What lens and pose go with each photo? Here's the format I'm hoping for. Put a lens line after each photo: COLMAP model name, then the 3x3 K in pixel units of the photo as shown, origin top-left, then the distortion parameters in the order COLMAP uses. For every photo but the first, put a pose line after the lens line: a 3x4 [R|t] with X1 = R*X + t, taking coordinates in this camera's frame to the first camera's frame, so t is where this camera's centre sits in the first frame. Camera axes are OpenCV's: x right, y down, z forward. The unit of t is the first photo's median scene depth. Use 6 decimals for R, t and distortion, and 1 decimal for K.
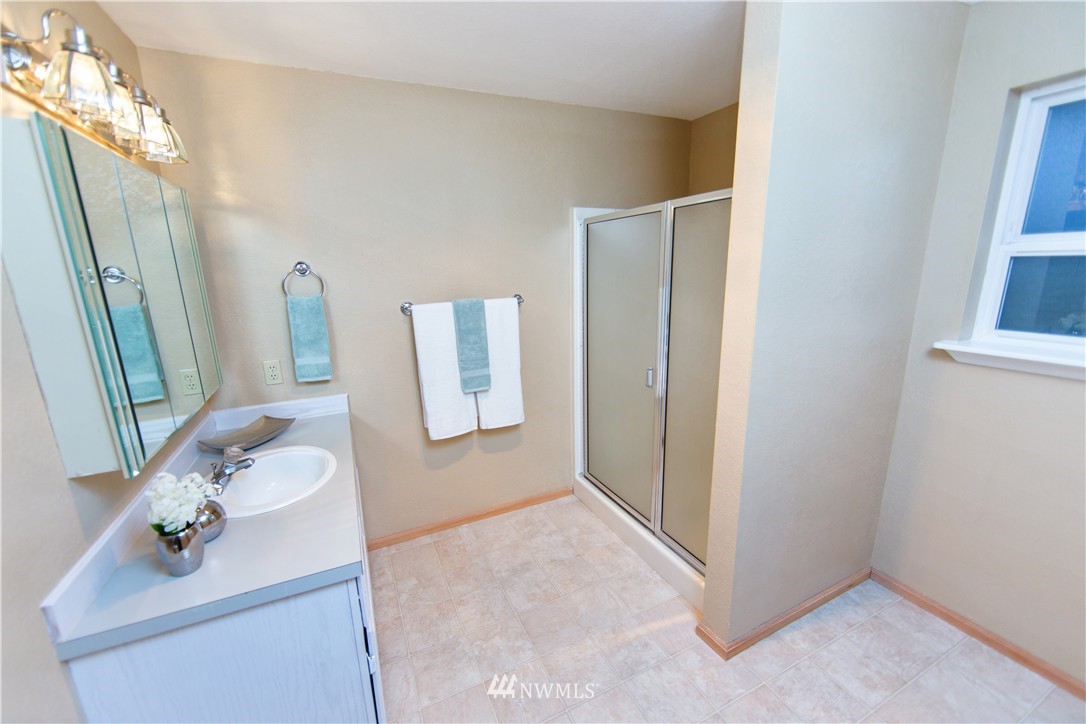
lens RADIAL K [[429.8, 0, 542.8], [0, 429.8, 364.8], [0, 0, 1]] dist [0.000641, -0.000320]
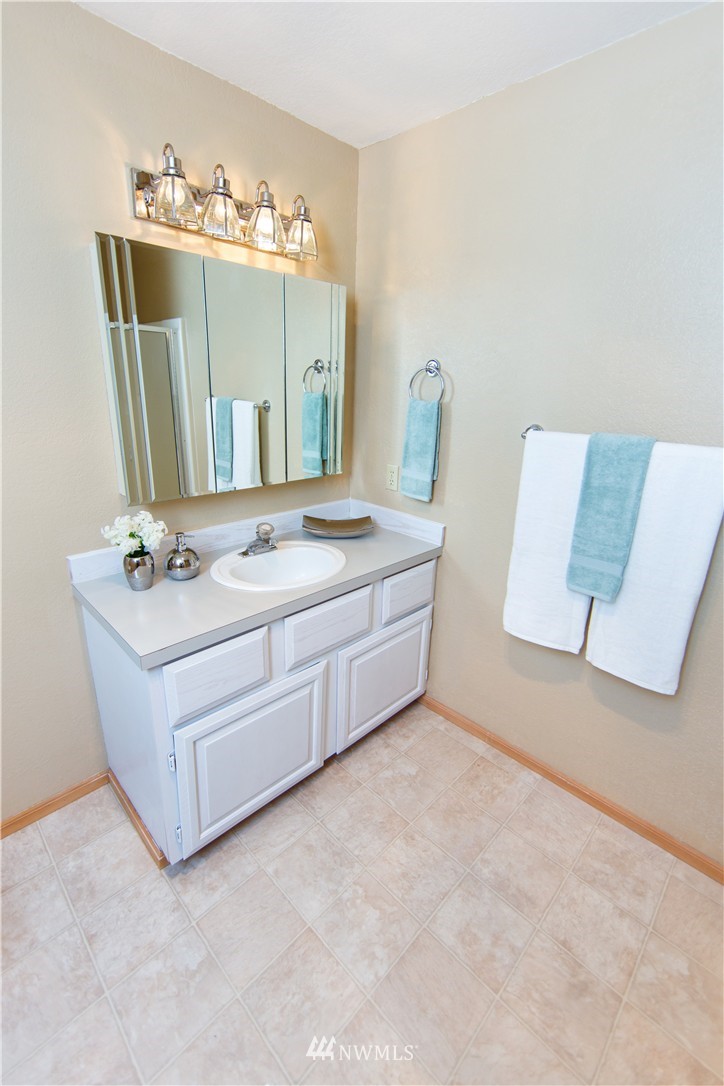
lens RADIAL K [[482.2, 0, 363.0], [0, 482.2, 531.9], [0, 0, 1]] dist [0.000647, -0.000283]
pose [[0.336532, 0.324988, -0.883815, 0.312668], [-0.257427, 0.934558, 0.245626, -0.106549], [0.905802, 0.144856, 0.398169, 0.484269]]
